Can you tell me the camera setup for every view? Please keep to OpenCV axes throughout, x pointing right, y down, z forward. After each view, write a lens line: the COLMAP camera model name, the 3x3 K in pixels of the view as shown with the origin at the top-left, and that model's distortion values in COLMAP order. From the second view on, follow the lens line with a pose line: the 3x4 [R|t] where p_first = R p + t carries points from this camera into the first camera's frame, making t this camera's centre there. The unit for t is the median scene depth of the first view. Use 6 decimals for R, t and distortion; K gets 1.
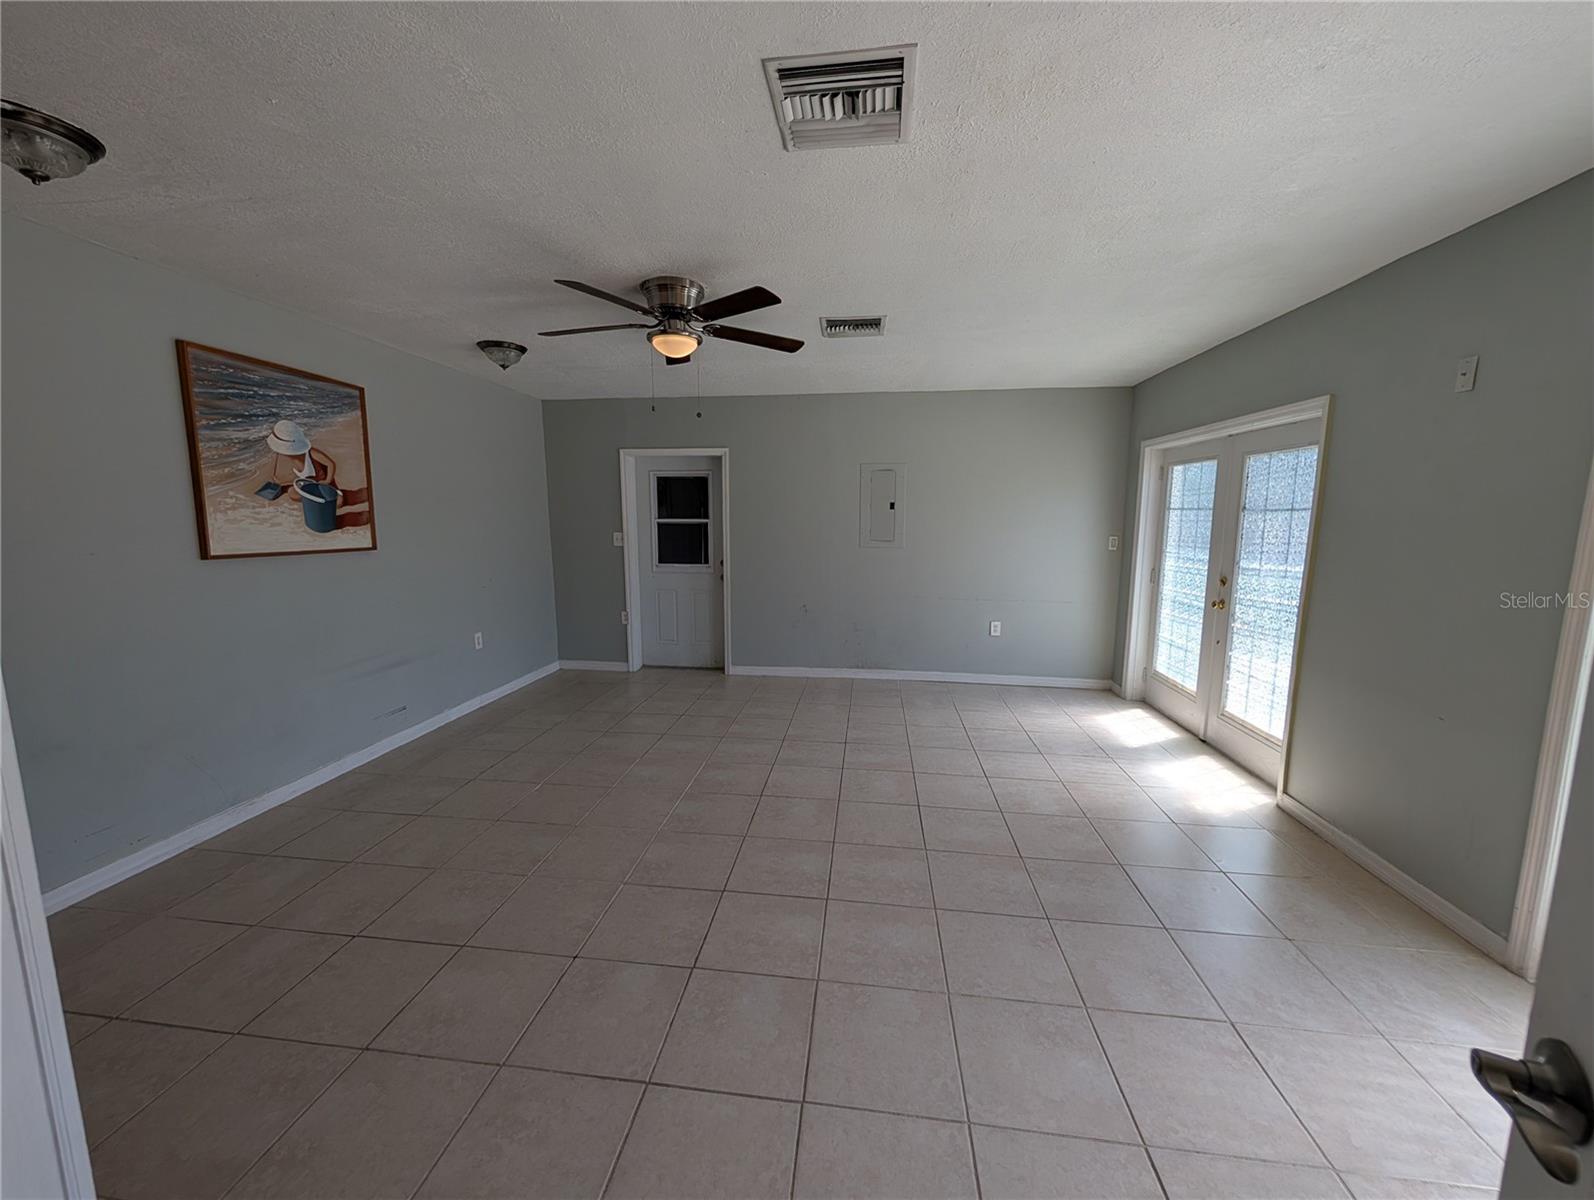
lens RADIAL K [[597.0, 0, 790.8], [0, 597.0, 619.9], [0, 0, 1]] dist [-0.027904, 0.000069]
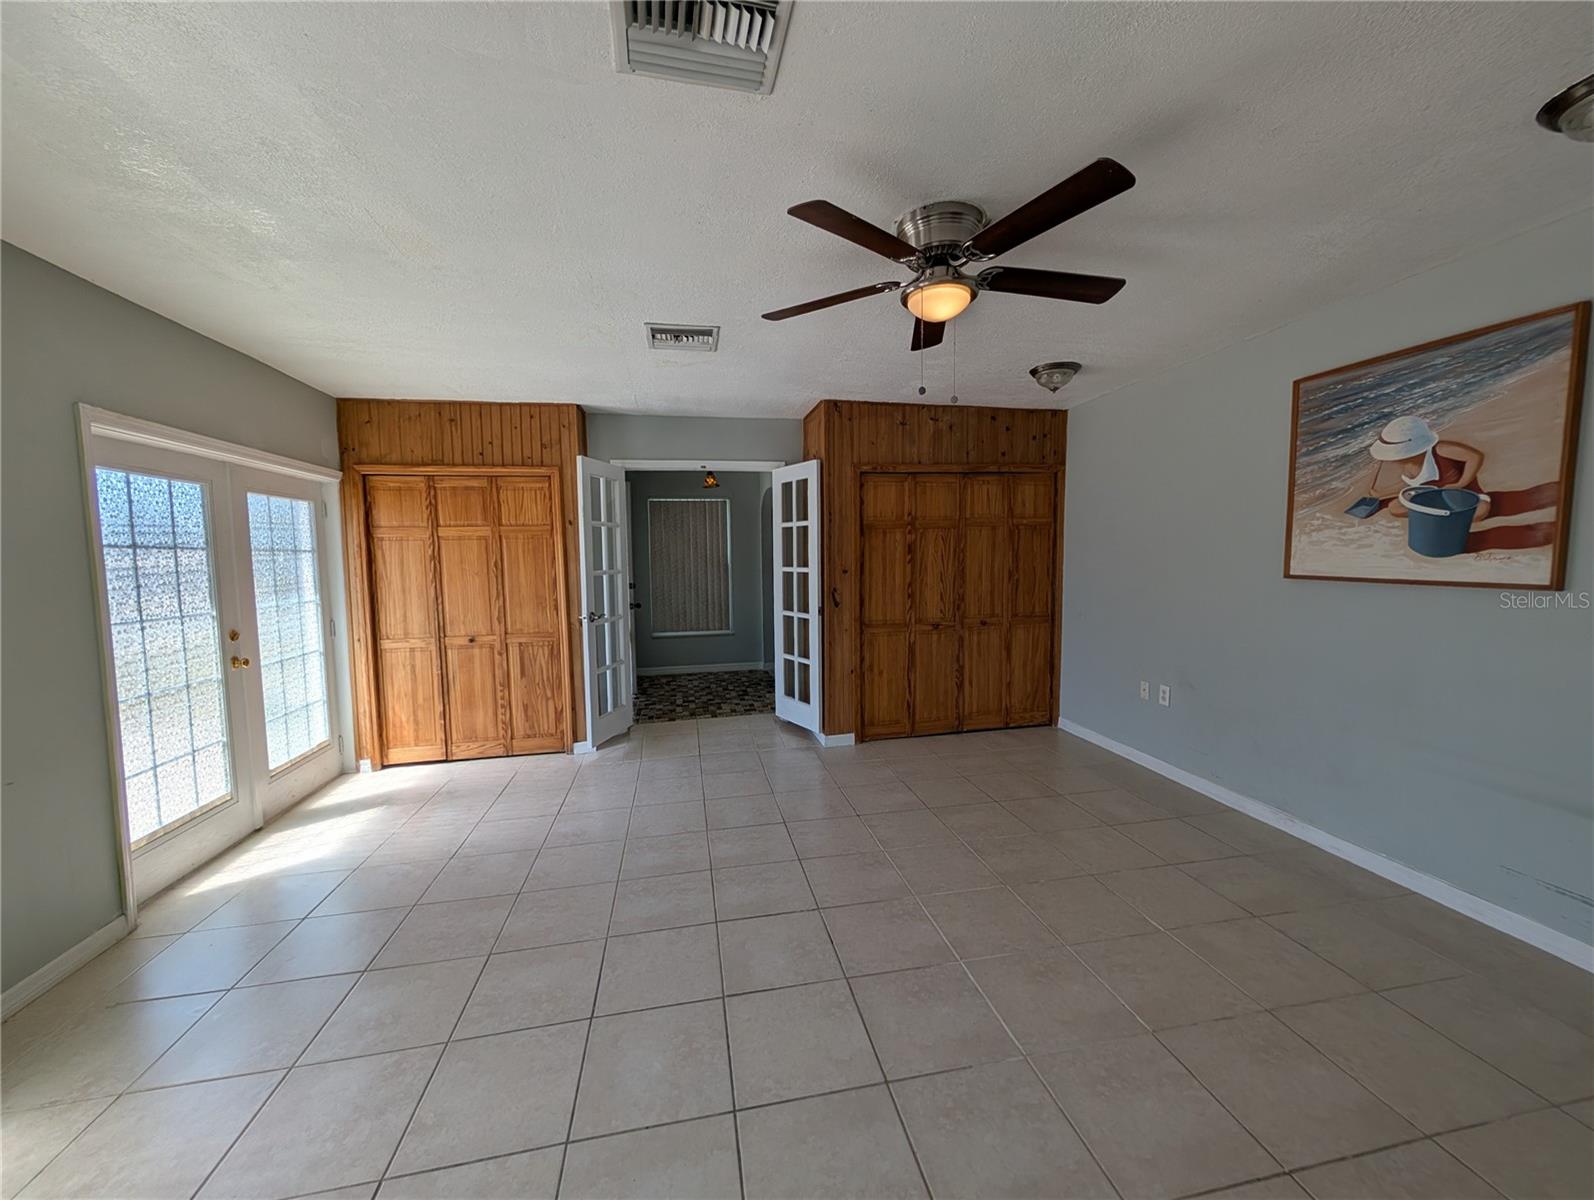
lens RADIAL K [[606.1, 0, 796.0], [0, 606.1, 599.4], [0, 0, 1]] dist [0.000240, 0.000343]
pose [[-0.947744, 0.041263, -0.316353, 0.195435], [-0.035321, 0.971934, 0.232588, -0.259691], [0.317071, 0.231608, -0.919687, 1.540513]]
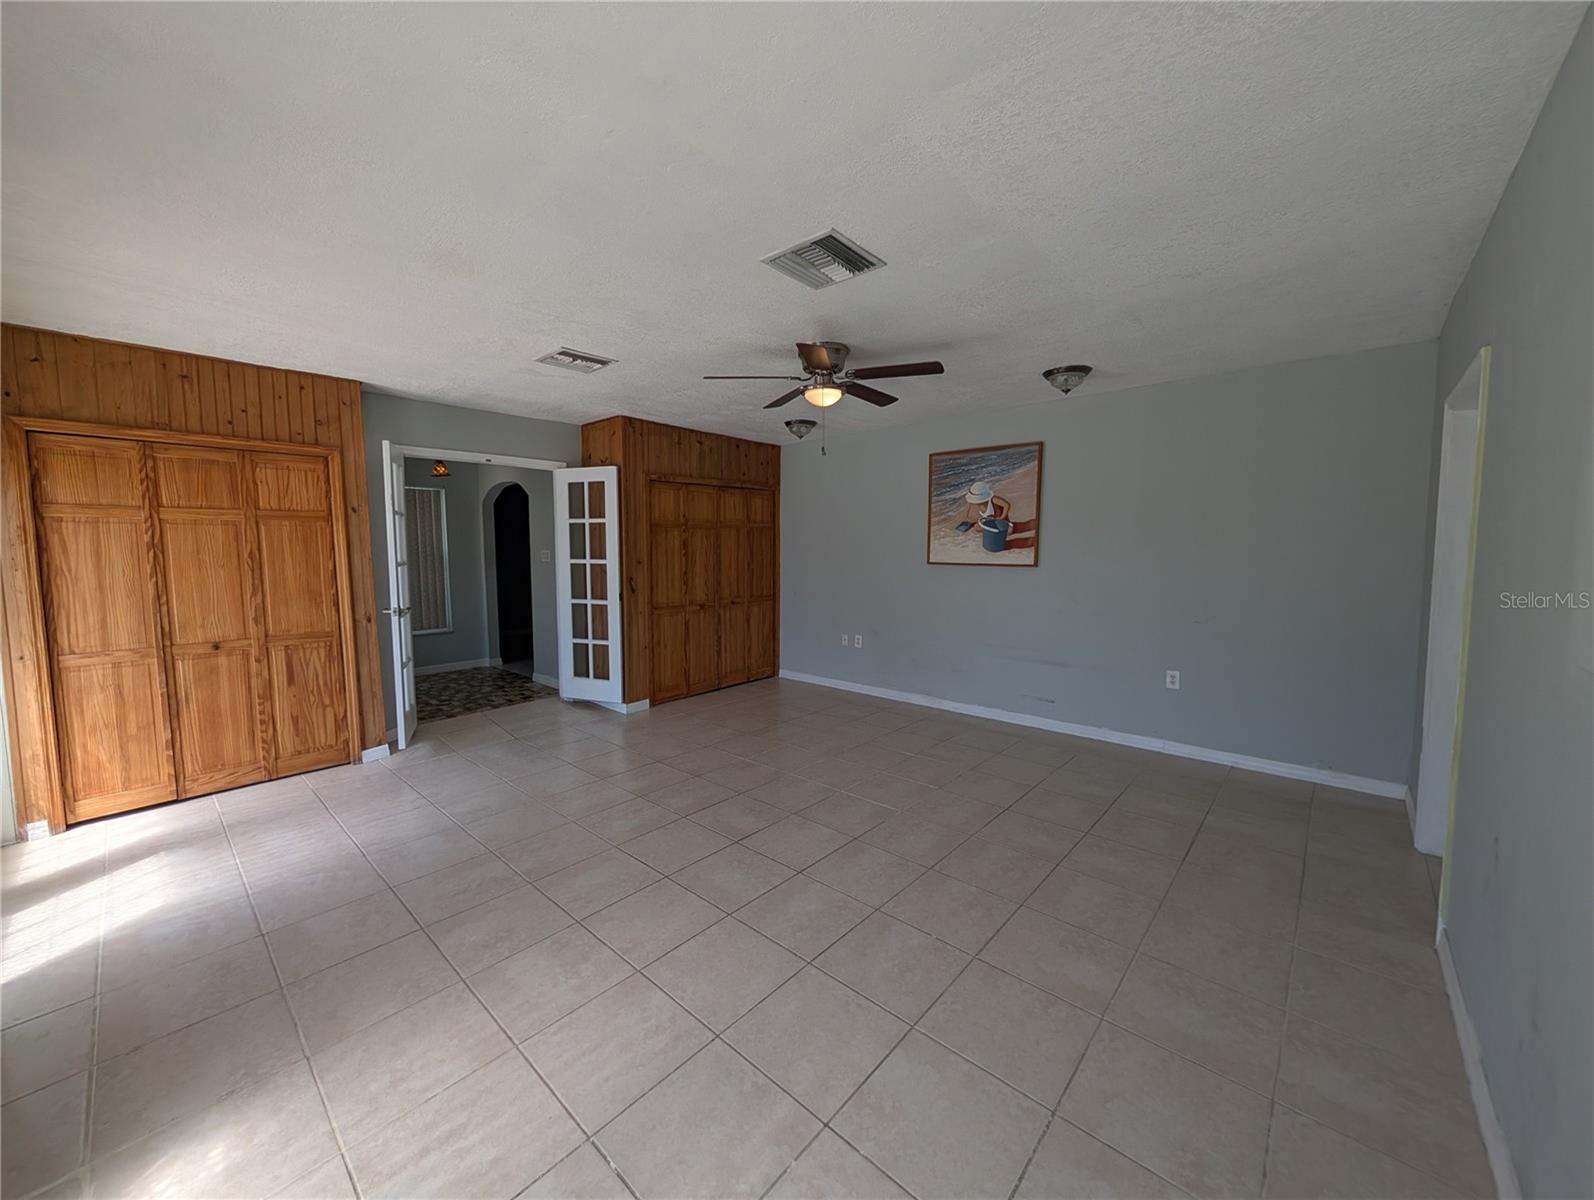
lens RADIAL K [[606.1, 0, 796.0], [0, 606.1, 599.4], [0, 0, 1]] dist [0.000240, 0.000343]
pose [[-0.565342, 0.074376, -0.821496, 0.795021], [-0.132538, 0.974795, 0.179466, -0.256801], [0.814139, 0.210339, -0.541235, 1.538646]]
